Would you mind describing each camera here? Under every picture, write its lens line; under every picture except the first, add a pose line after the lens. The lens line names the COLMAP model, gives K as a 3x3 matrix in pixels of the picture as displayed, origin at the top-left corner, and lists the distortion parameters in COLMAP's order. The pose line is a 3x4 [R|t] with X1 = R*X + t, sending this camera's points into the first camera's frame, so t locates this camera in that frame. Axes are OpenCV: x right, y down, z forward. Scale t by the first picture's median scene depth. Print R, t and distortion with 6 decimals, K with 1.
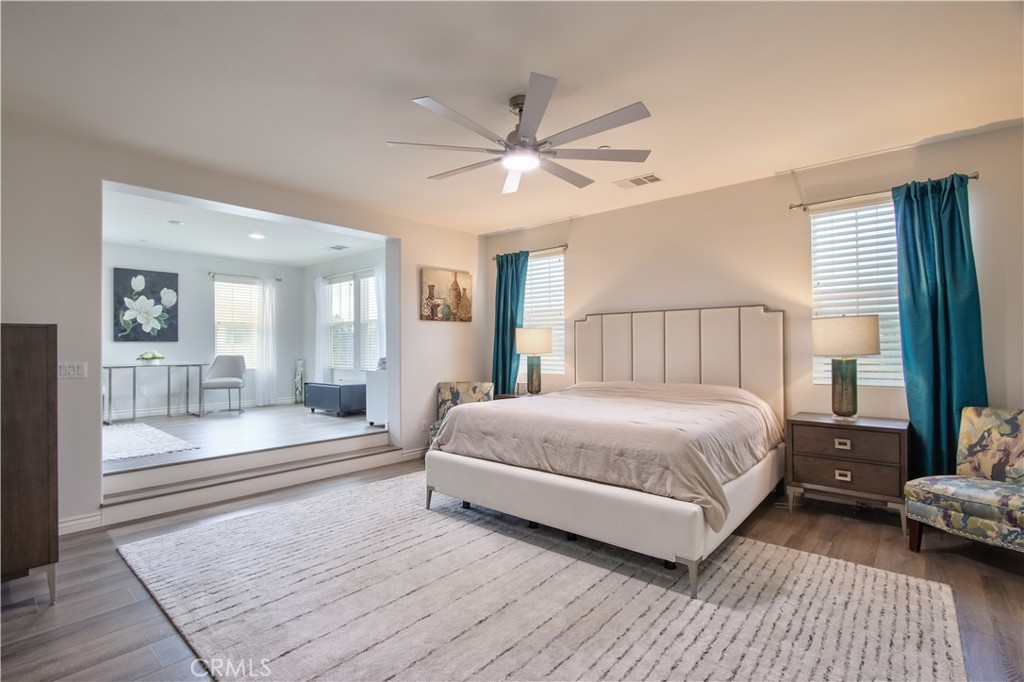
lens RADIAL K [[476.2, 0, 505.4], [0, 476.2, 341.4], [0, 0, 1]] dist [-0.019929, 0.000774]
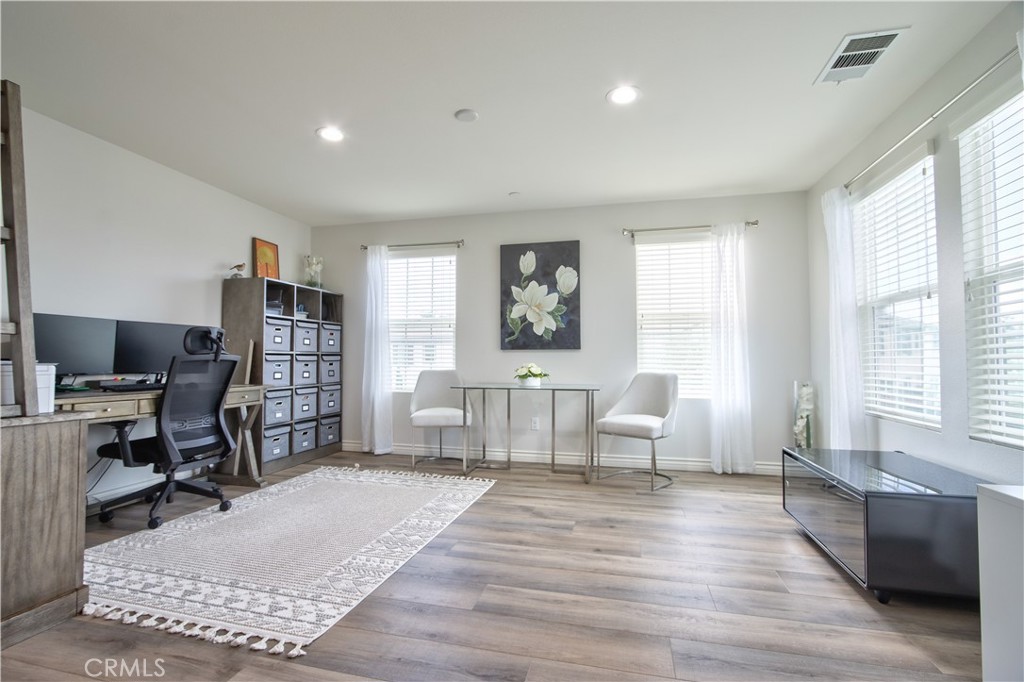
lens RADIAL K [[483.8, 0, 495.0], [0, 483.8, 345.5], [0, 0, 1]] dist [-0.016812, 0.001473]
pose [[0.445226, -0.020699, -0.895179, -0.182570], [0.008152, 0.999785, -0.019064, 0.007486], [0.895381, 0.001190, 0.445299, 0.652122]]
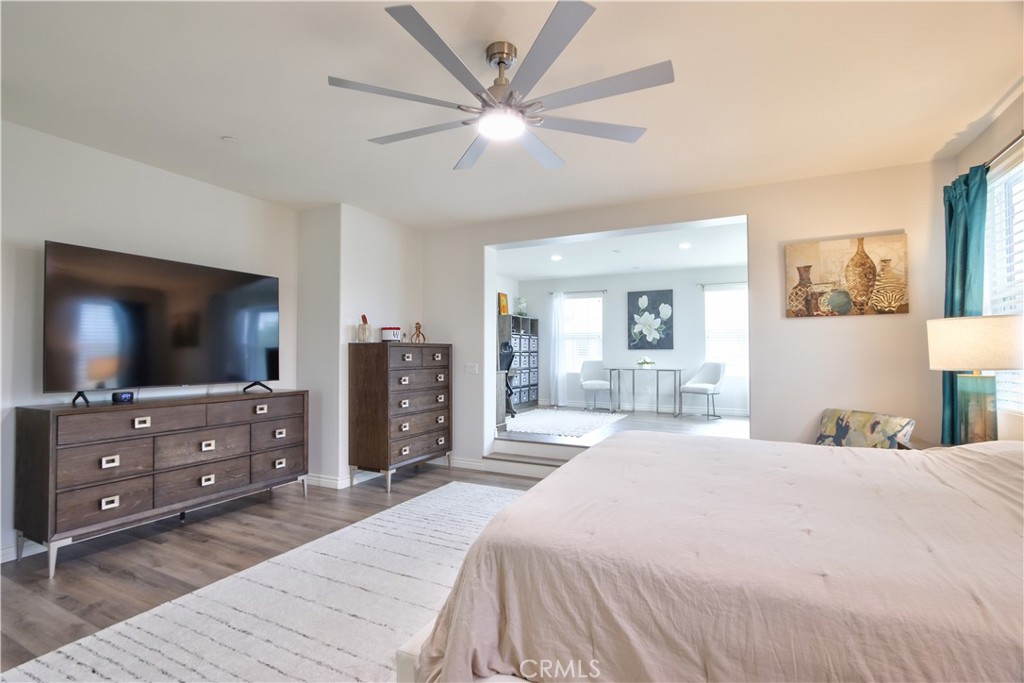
lens RADIAL K [[476.2, 0, 505.4], [0, 476.2, 341.9], [0, 0, 1]] dist [-0.019929, 0.000774]
pose [[0.246768, -0.020406, -0.968860, 0.339796], [0.009327, 0.999782, -0.018681, 0.000752], [0.969030, -0.004426, 0.246905, 0.342529]]
